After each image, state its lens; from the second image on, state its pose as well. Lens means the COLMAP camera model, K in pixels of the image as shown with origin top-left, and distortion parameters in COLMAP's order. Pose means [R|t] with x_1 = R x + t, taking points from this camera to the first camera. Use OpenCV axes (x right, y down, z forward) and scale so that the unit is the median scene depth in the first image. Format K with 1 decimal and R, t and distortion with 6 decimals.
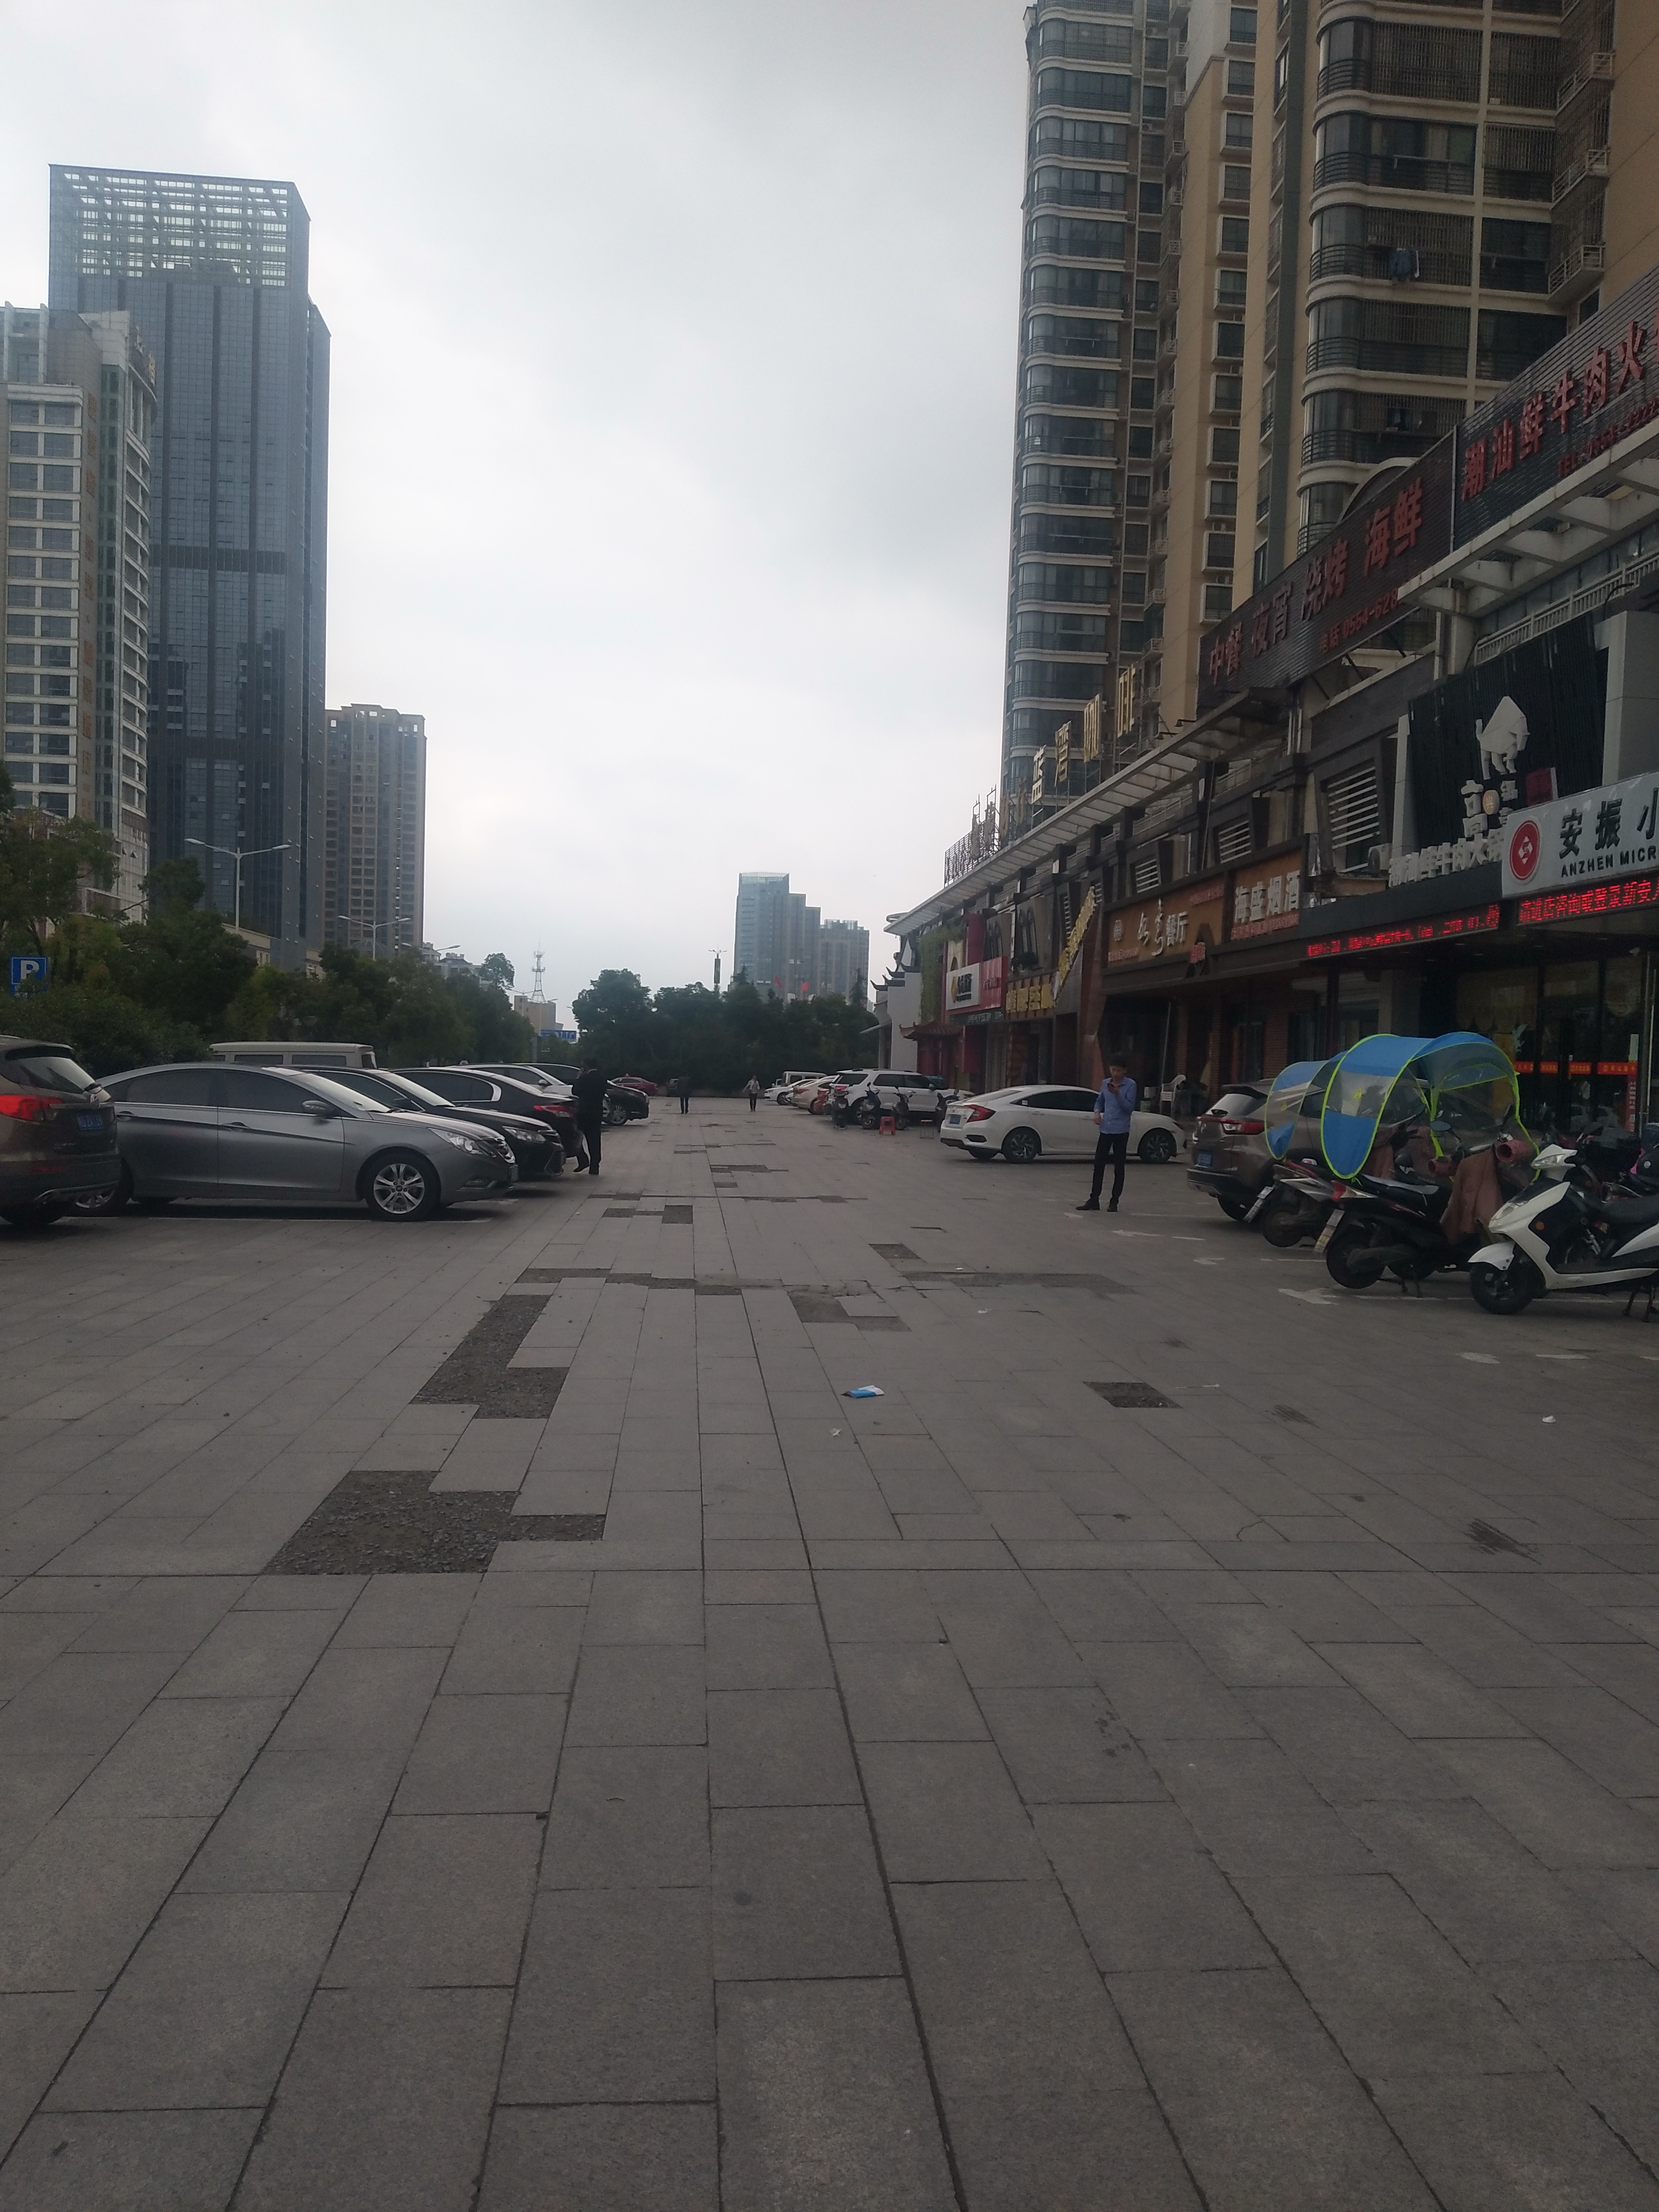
lens RADIAL K [[1641.1, 0, 879.0], [0, 1641.1, 1098.9], [0, 0, 1]] dist [0.112168, -0.119907]
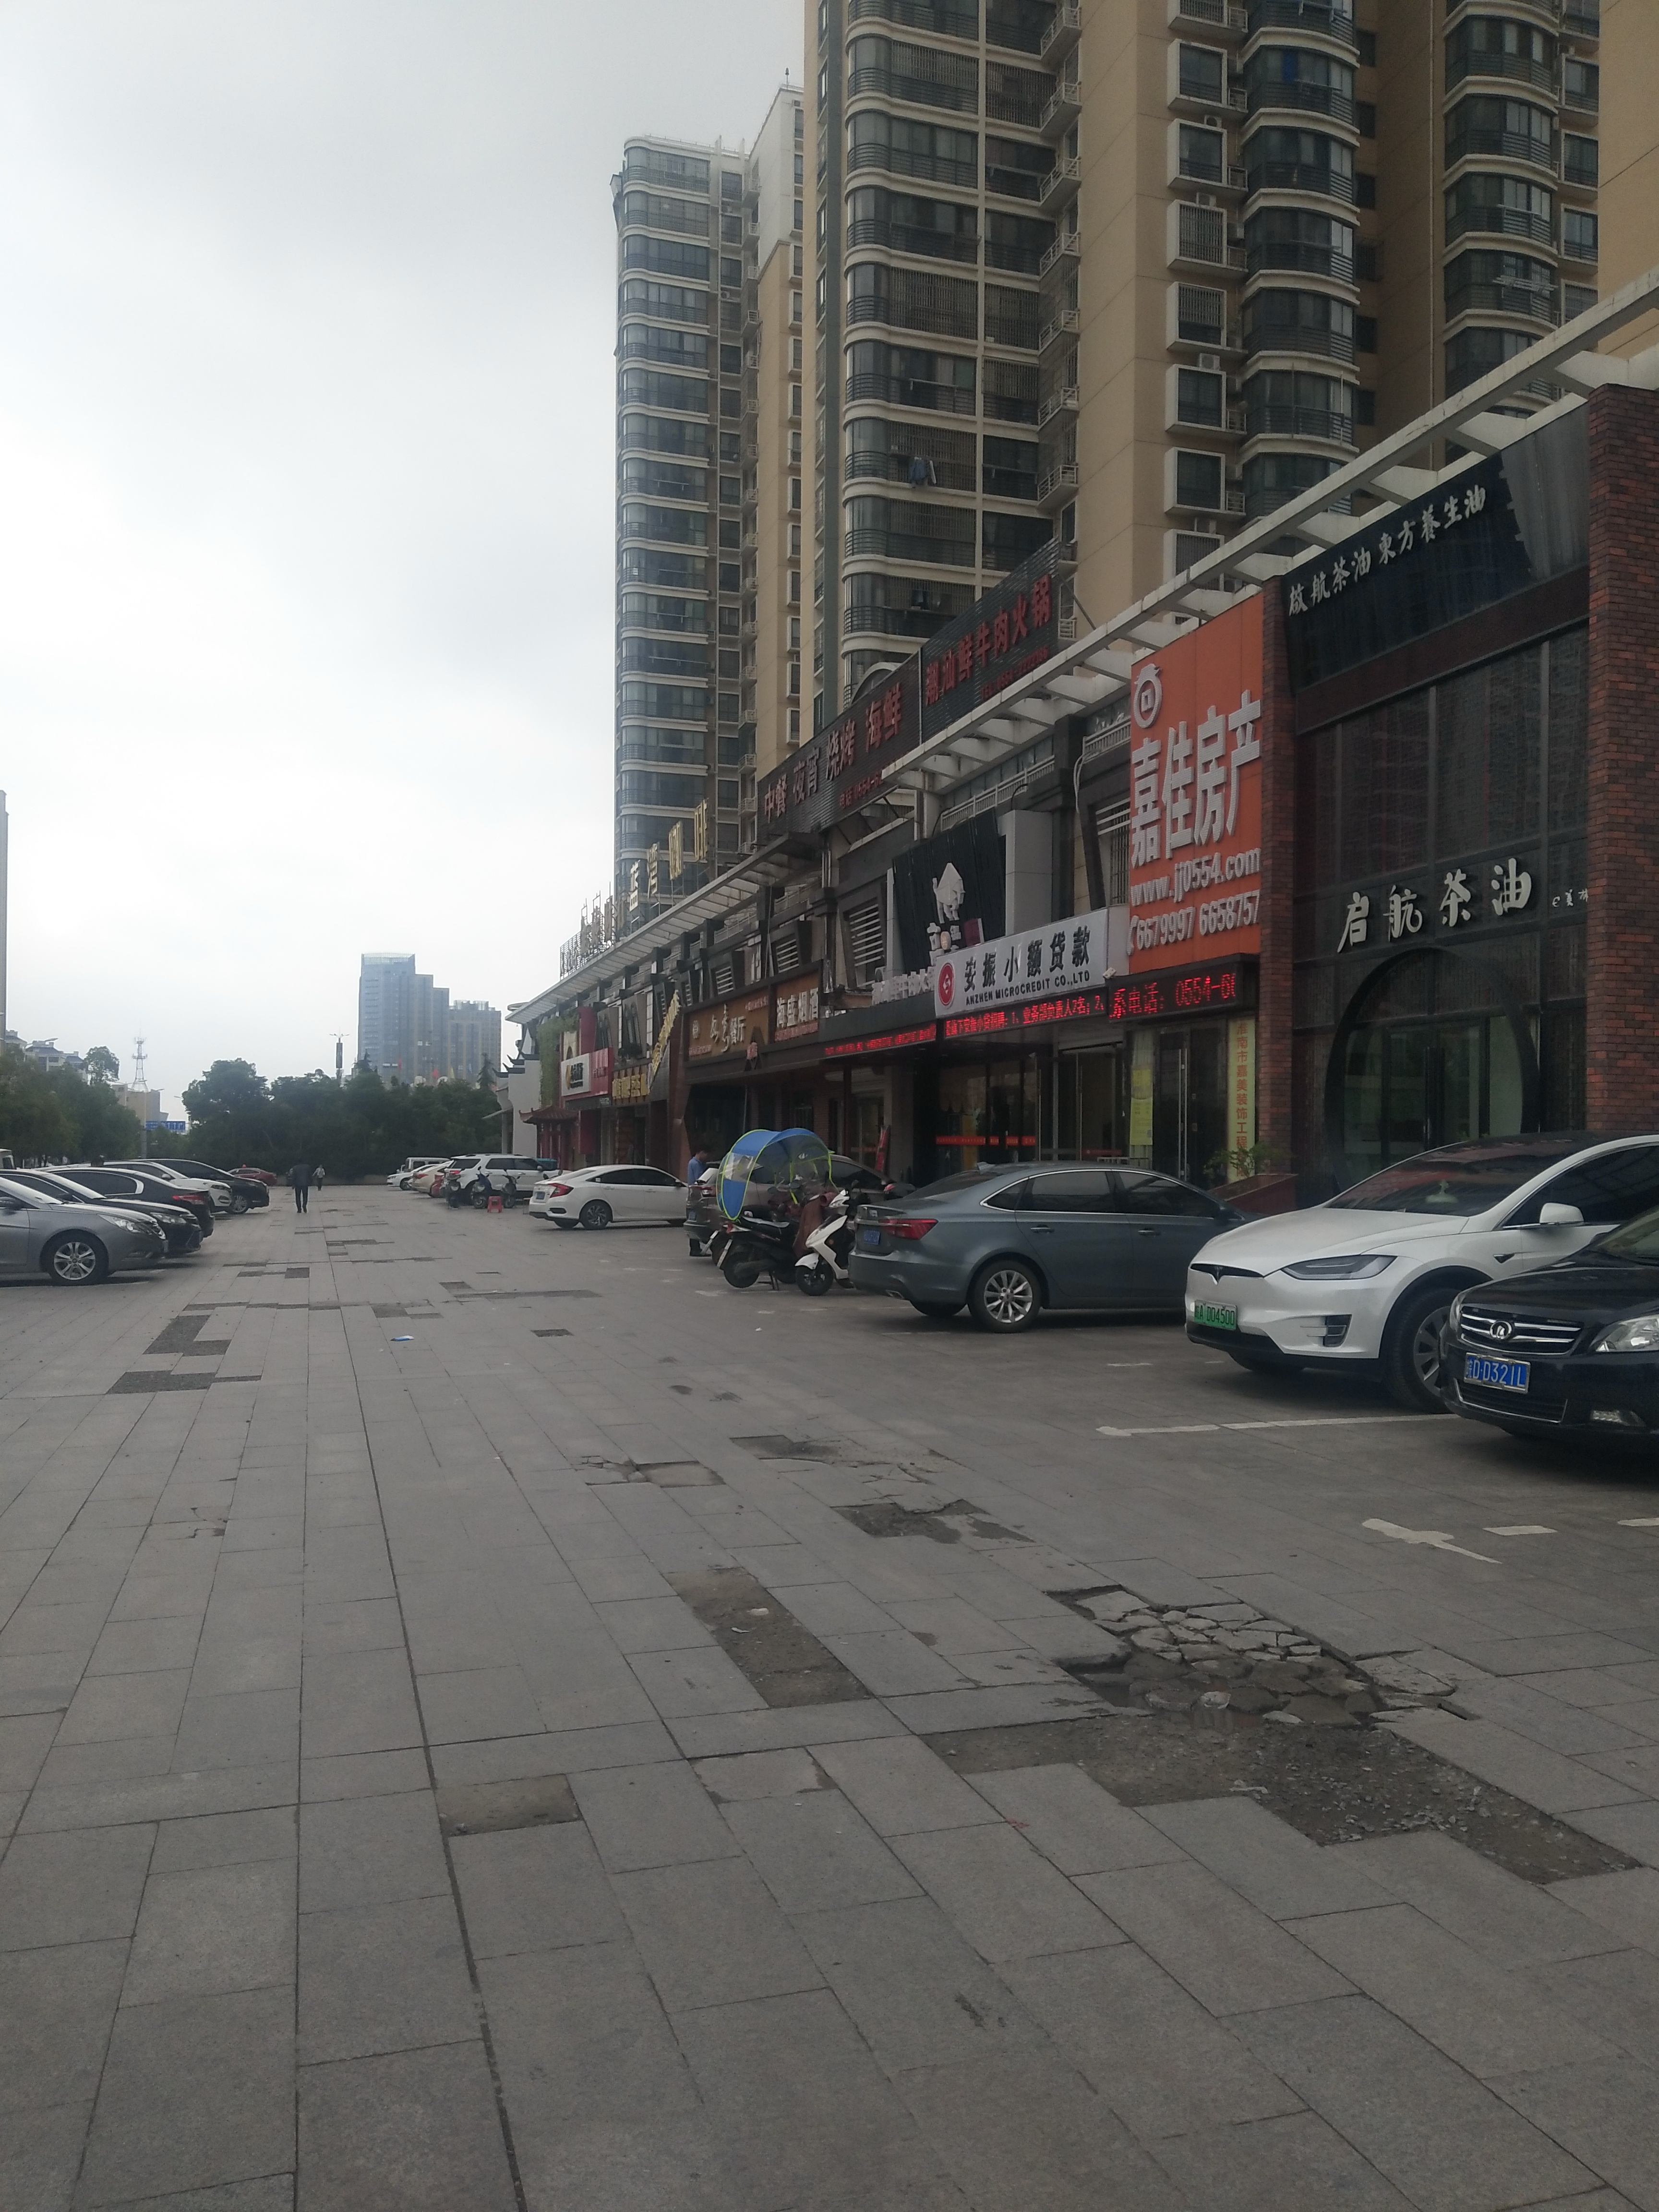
lens RADIAL K [[1641.1, 0, 833.0], [0, 1641.1, 1103.0], [0, 0, 1]] dist [0.112168, -0.119907]
pose [[0.981627, -0.021856, 0.189555, 0.016180], [0.030307, 0.998666, -0.041797, 0.000776], [-0.188389, 0.046774, 0.980980, -0.127884]]
